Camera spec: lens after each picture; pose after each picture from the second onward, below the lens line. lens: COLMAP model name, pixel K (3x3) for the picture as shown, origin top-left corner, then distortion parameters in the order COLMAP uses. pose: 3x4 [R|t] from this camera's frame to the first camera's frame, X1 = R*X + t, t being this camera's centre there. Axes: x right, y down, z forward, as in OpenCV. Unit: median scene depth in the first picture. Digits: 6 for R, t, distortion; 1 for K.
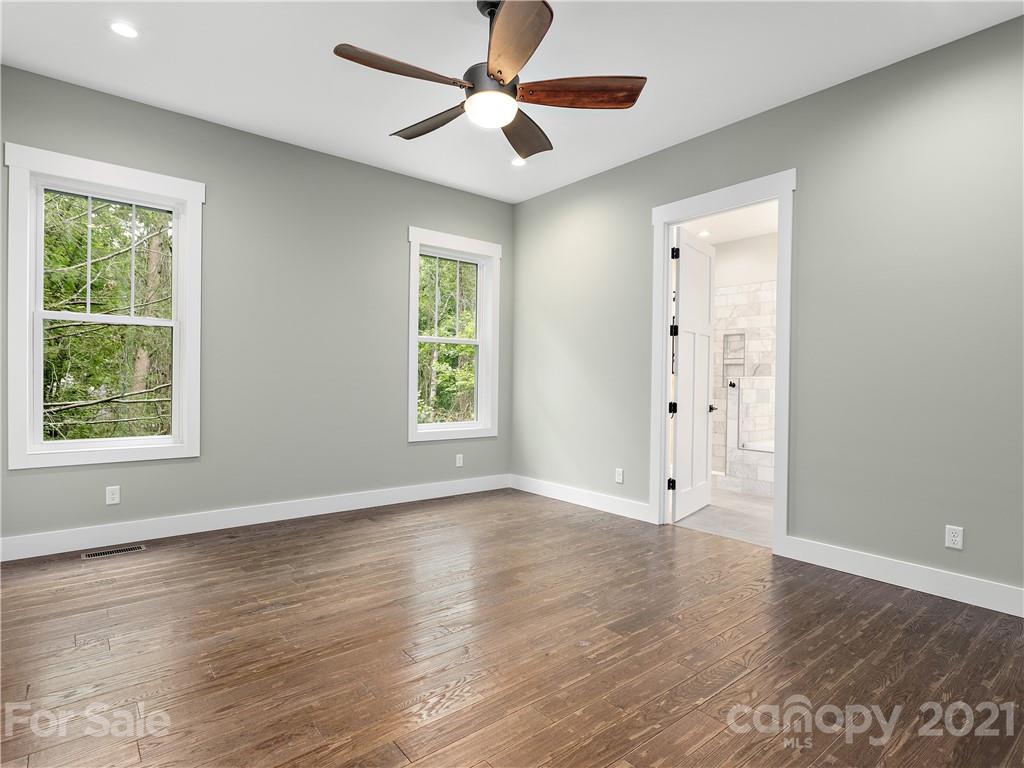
lens RADIAL K [[551.8, 0, 514.5], [0, 551.8, 383.5], [0, 0, 1]] dist [-0.008376, 0.001540]
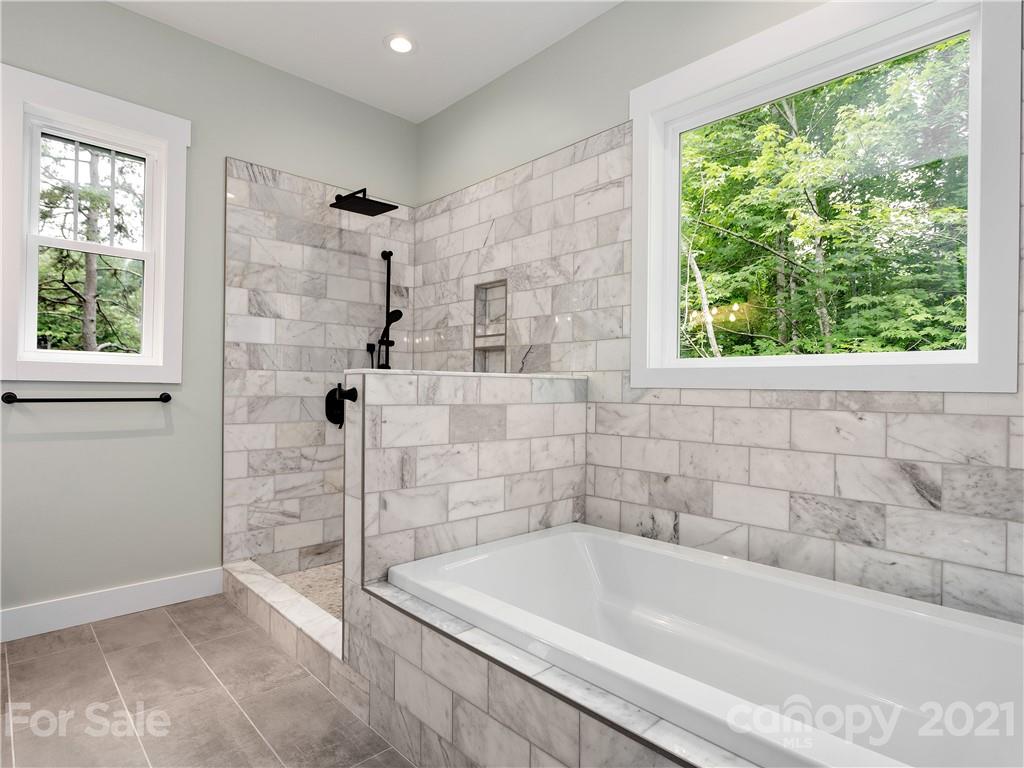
lens RADIAL K [[551.8, 0, 511.6], [0, 551.8, 385.4], [0, 0, 1]] dist [-0.008376, 0.001540]
pose [[0.997358, -0.004696, 0.072486, 0.386933], [0.005397, 0.999941, -0.009469, 0.000822], [-0.072437, 0.009835, 0.997324, 0.546853]]
